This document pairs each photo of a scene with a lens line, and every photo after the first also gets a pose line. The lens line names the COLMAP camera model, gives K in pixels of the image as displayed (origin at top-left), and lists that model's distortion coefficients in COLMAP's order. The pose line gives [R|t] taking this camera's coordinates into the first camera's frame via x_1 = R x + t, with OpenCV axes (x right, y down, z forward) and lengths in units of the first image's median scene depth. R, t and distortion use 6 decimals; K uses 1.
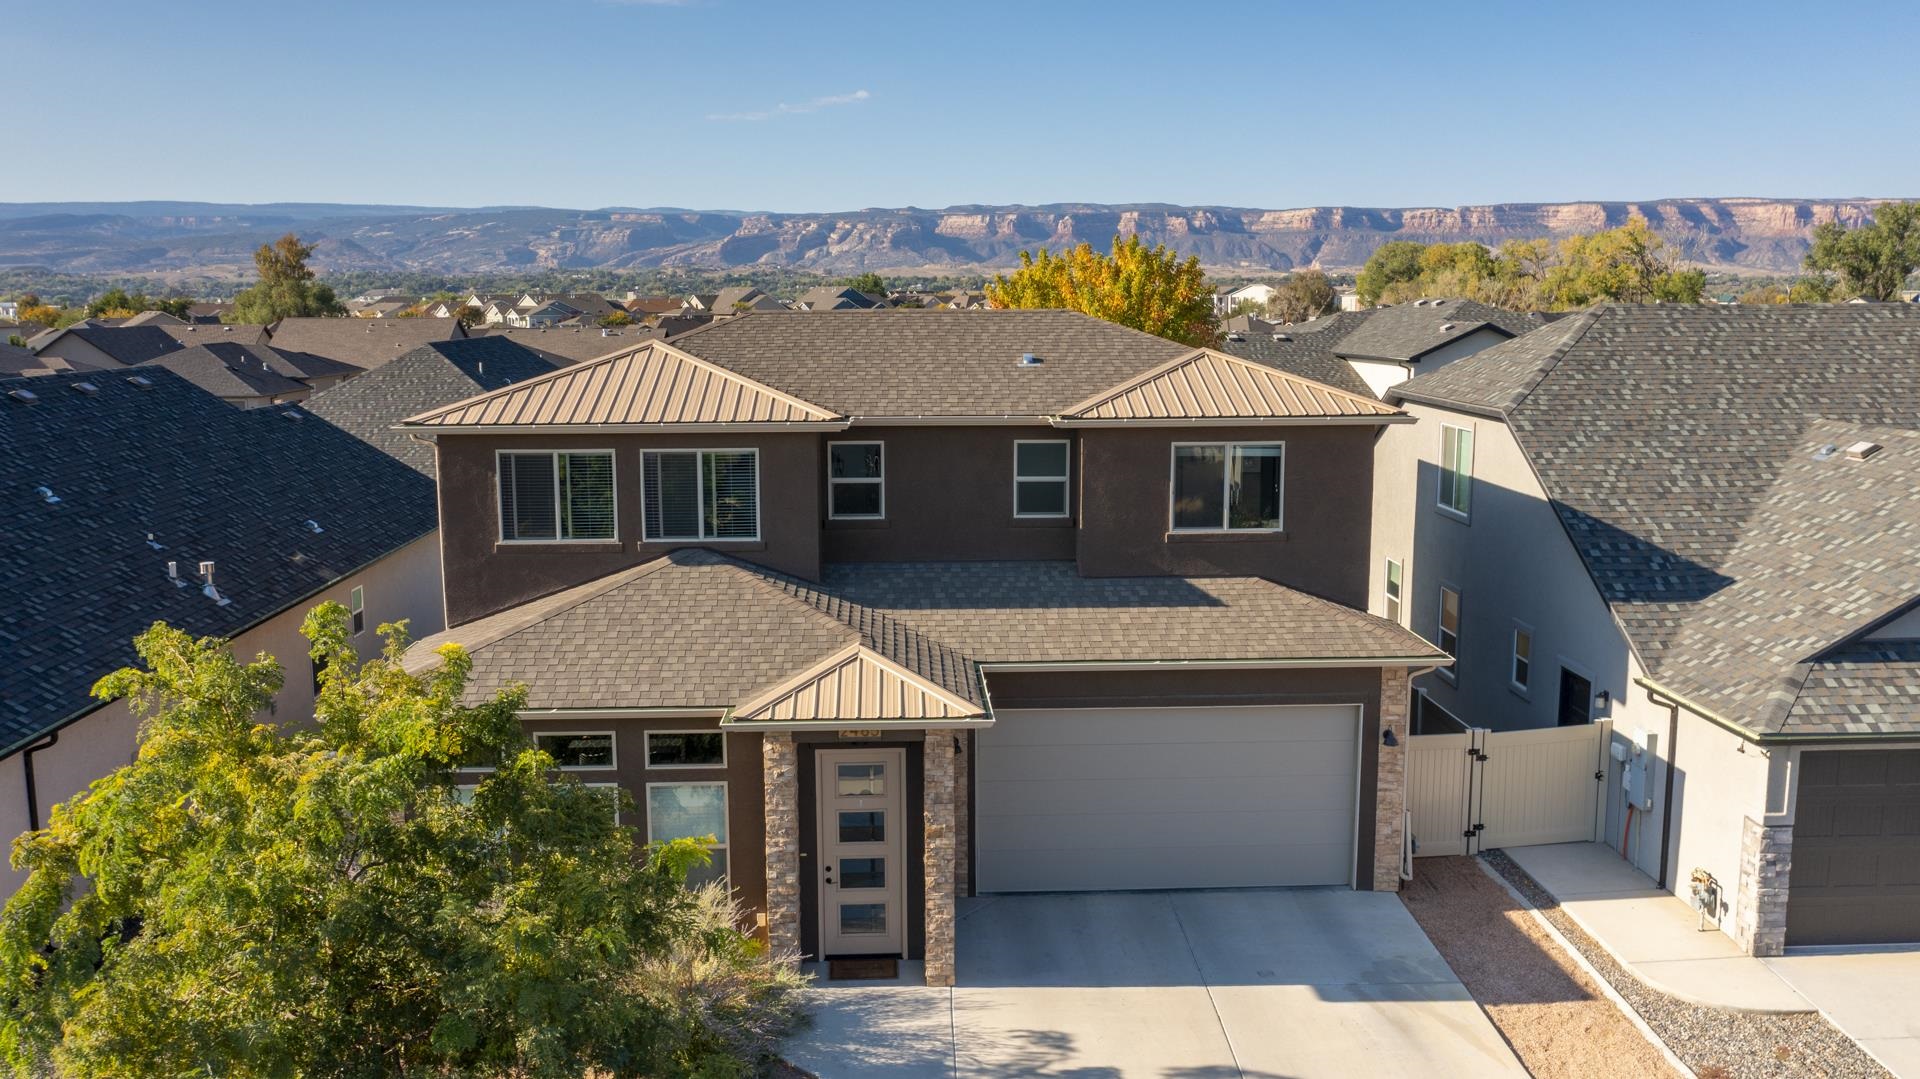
lens RADIAL K [[1504.3, 0, 947.6], [0, 1504.3, 521.2], [0, 0, 1]] dist [-0.015553, -0.000734]
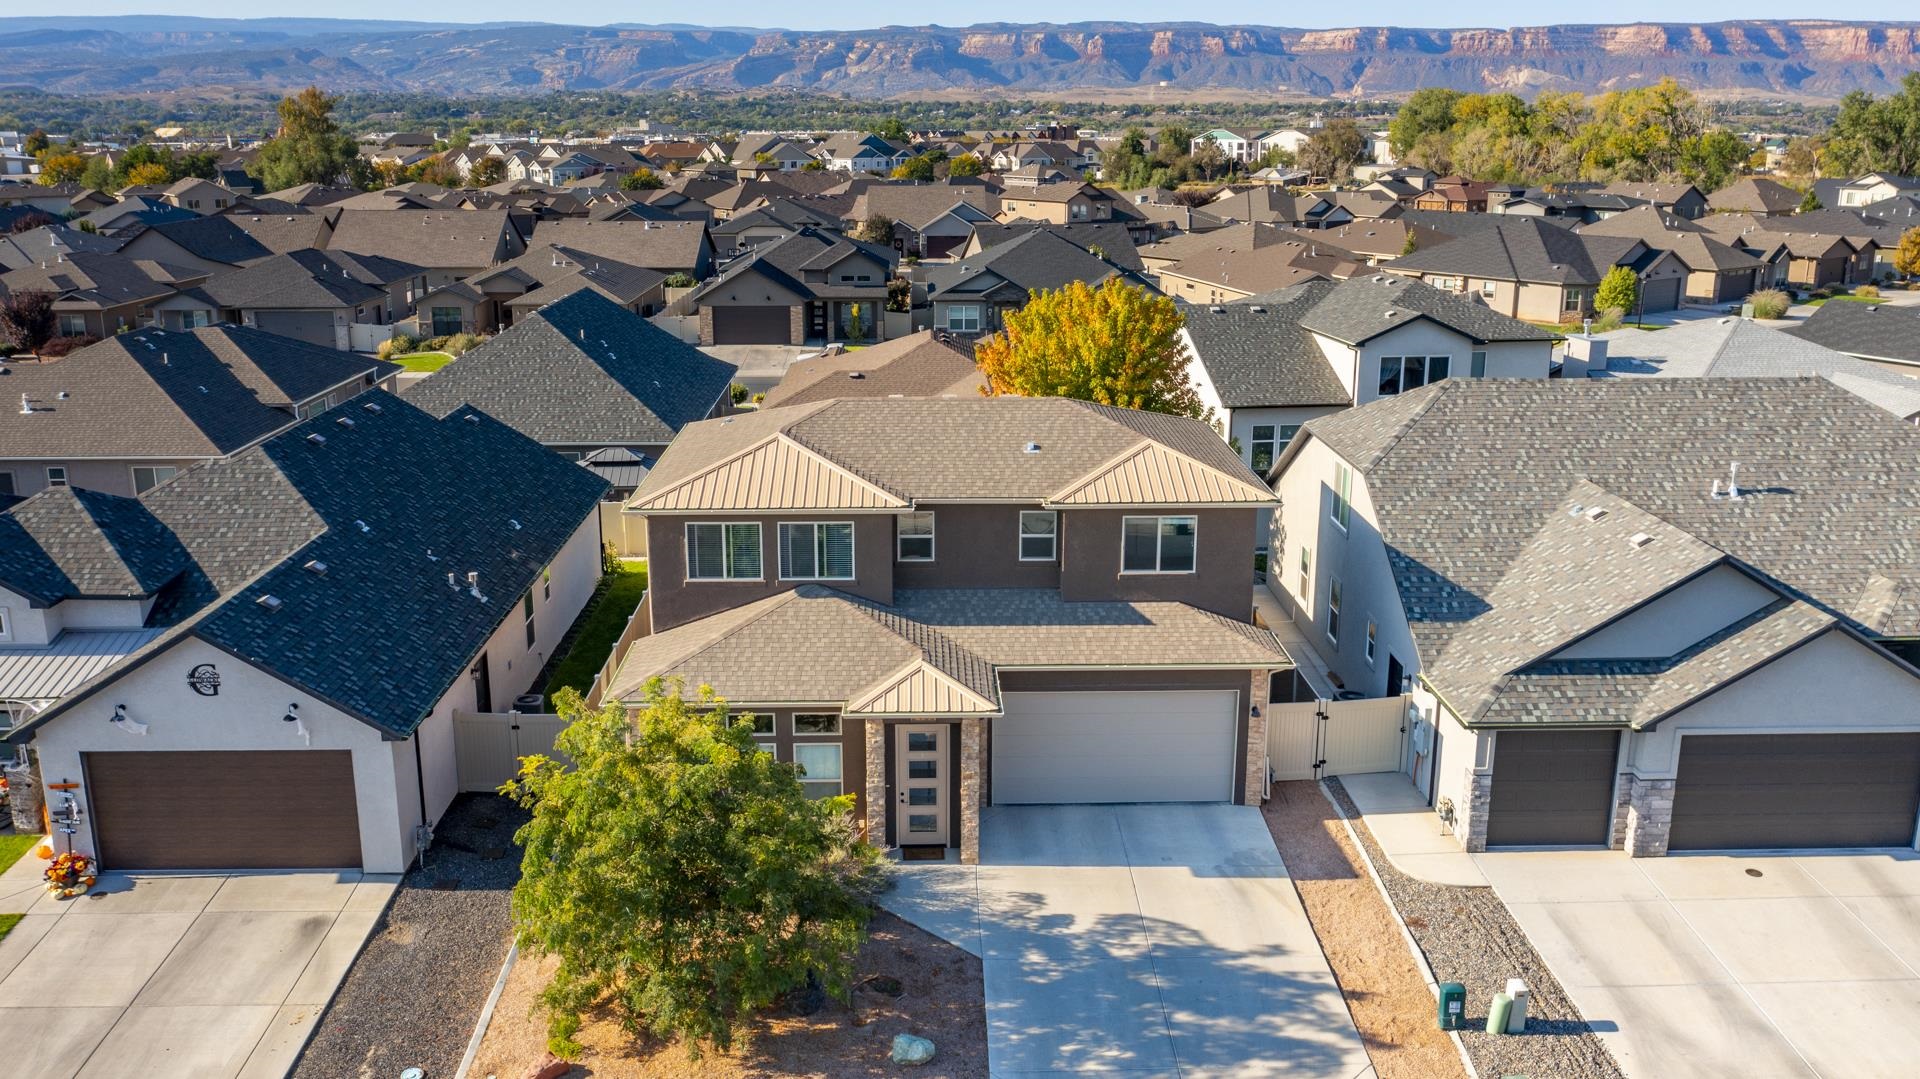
lens RADIAL K [[1504.3, 0, 953.2], [0, 1504.3, 534.9], [0, 0, 1]] dist [-0.015553, -0.000734]
pose [[0.999895, 0.008268, -0.011916, -0.005124], [-0.006870, 0.993575, 0.112970, -0.207602], [0.012774, -0.112876, 0.993527, -0.528572]]
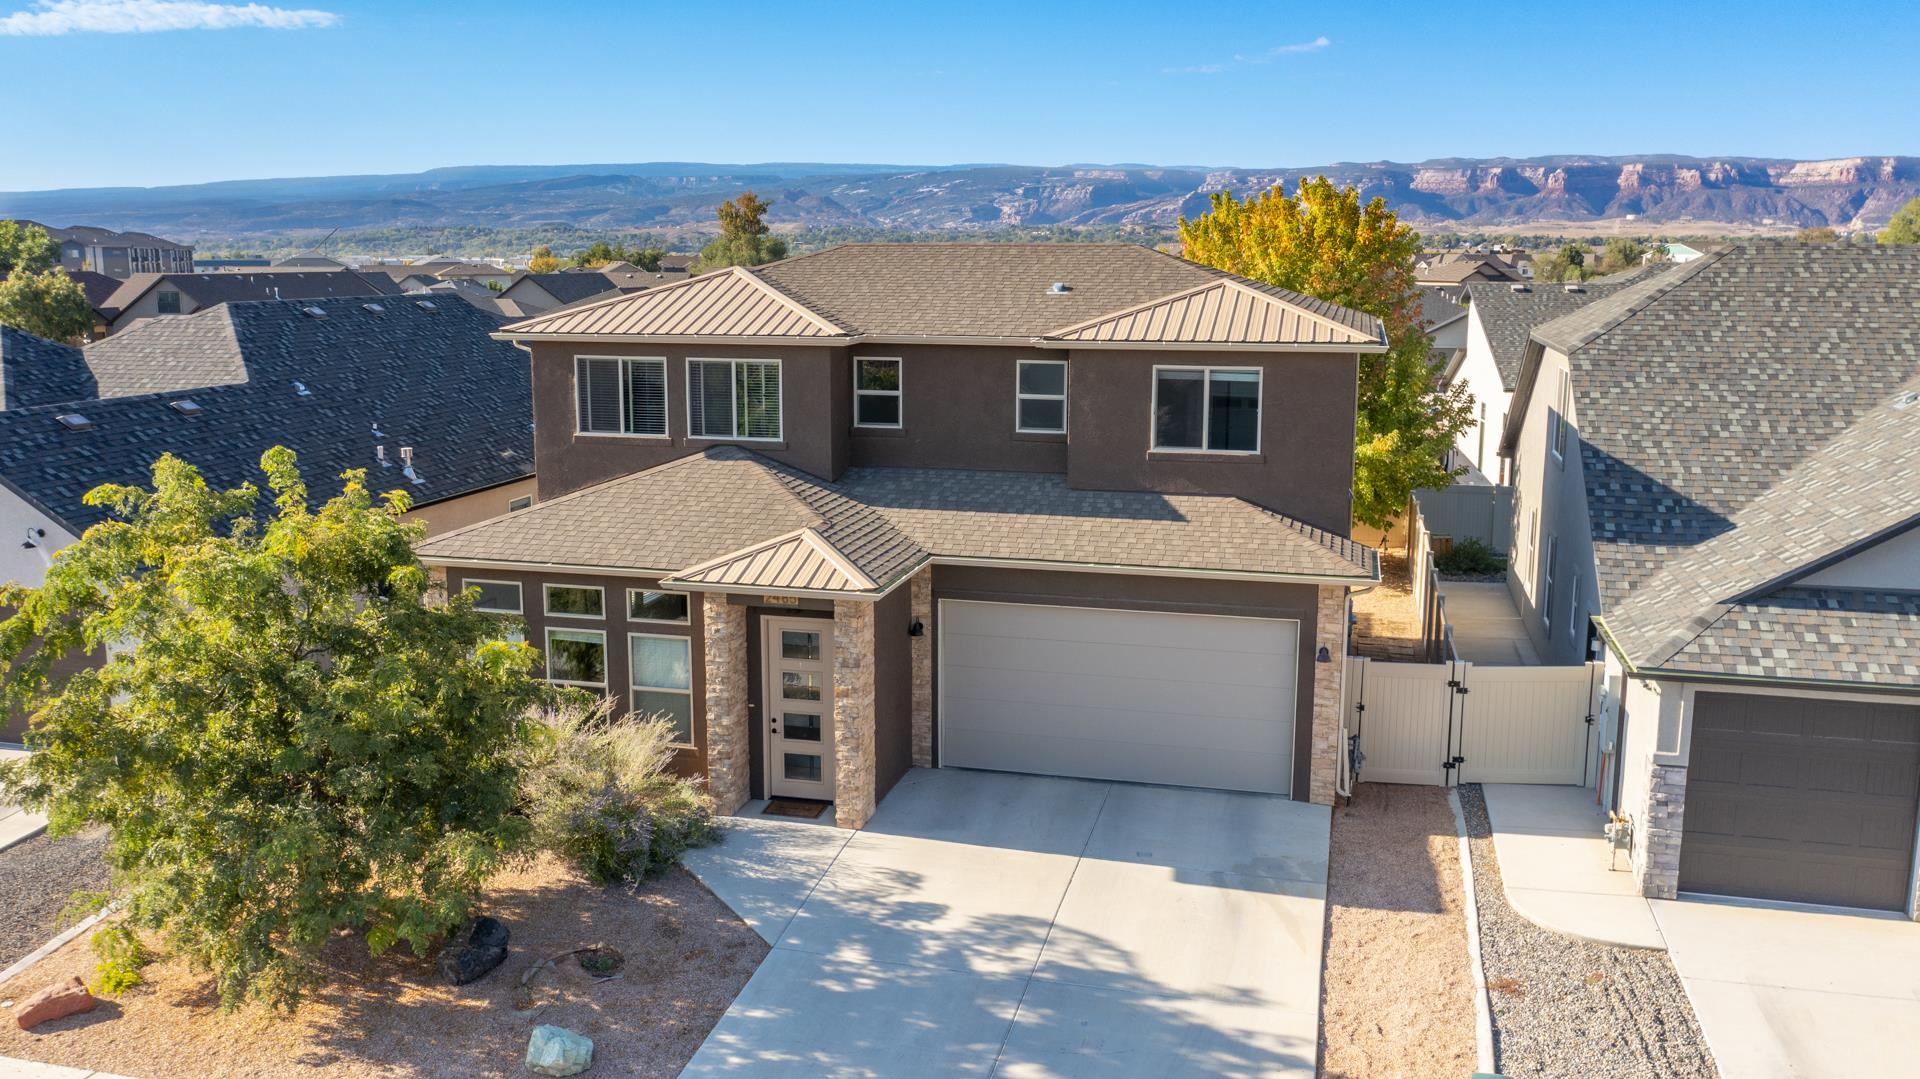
lens RADIAL K [[1504.3, 0, 965.8], [0, 1504.3, 536.1], [0, 0, 1]] dist [-0.015553, -0.000734]
pose [[0.959808, 0.057556, -0.274693, 0.324791], [-0.047345, 0.997924, 0.043668, 0.028059], [0.276636, -0.028907, 0.960540, -0.057982]]
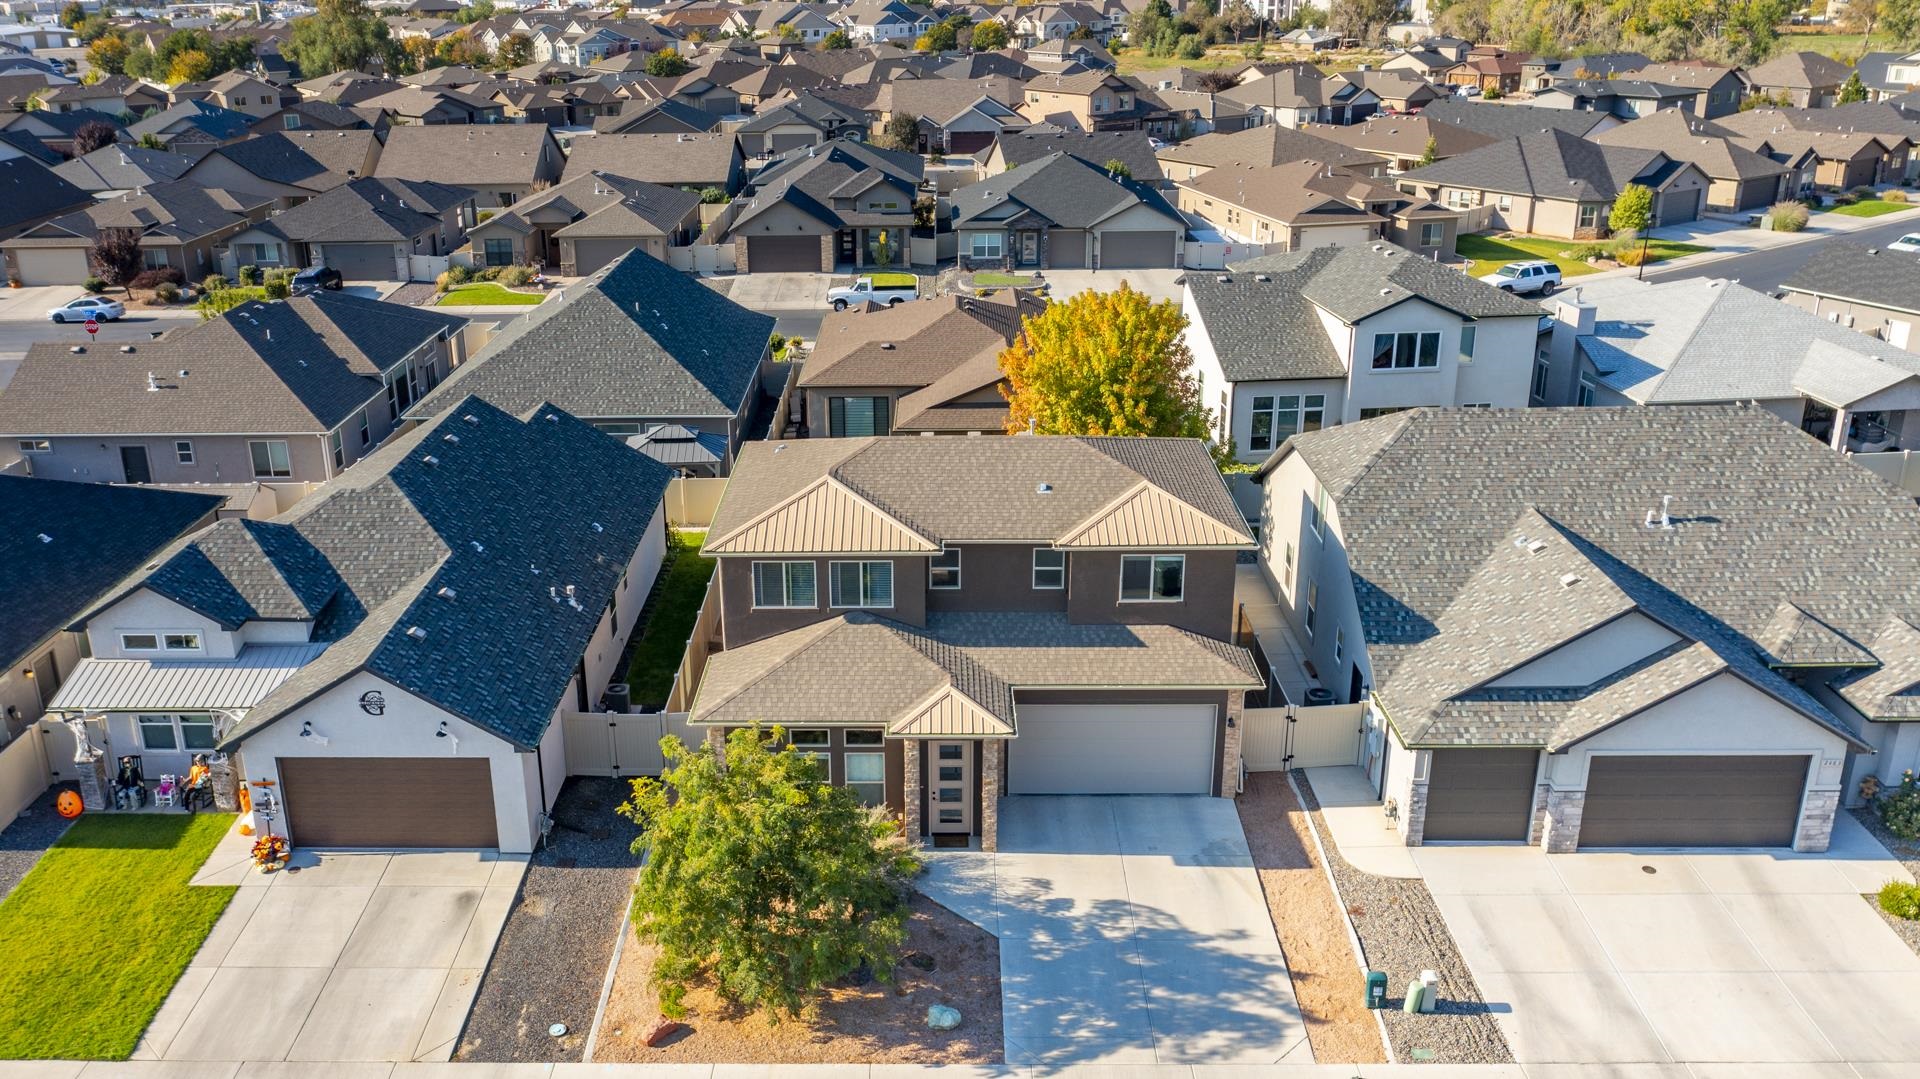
lens RADIAL K [[1504.3, 0, 891.9], [0, 1504.3, 515.4], [0, 0, 1]] dist [-0.015553, -0.000734]
pose [[0.997719, 0.012717, -0.066294, -0.006008], [0.000475, 0.980747, 0.195281, -0.455621], [0.067501, -0.194867, 0.978504, -0.776938]]
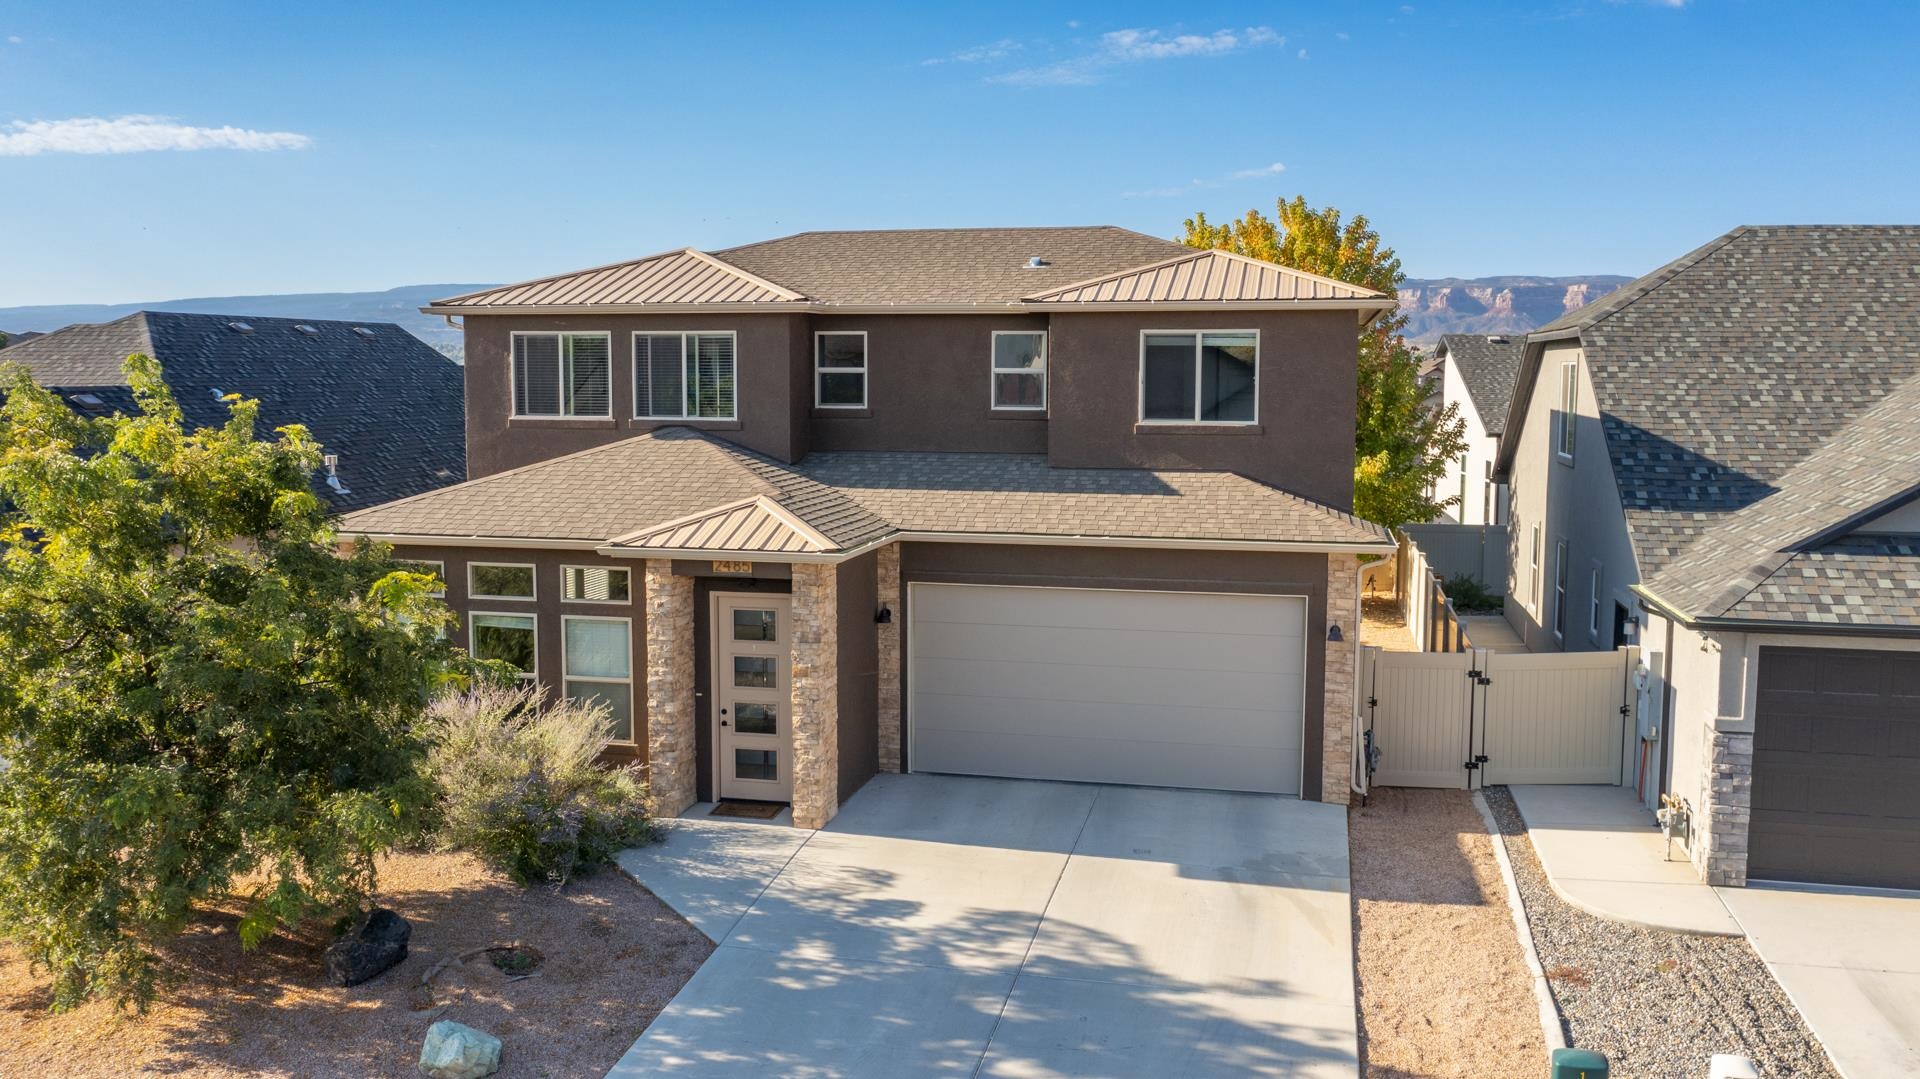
lens RADIAL K [[1504.3, 0, 963.8], [0, 1504.3, 542.6], [0, 0, 1]] dist [-0.015553, -0.000734]
pose [[0.966457, 0.035395, -0.254377, 0.295374], [-0.043934, 0.998643, -0.027964, 0.119415], [0.253042, 0.038202, 0.966701, 0.033558]]
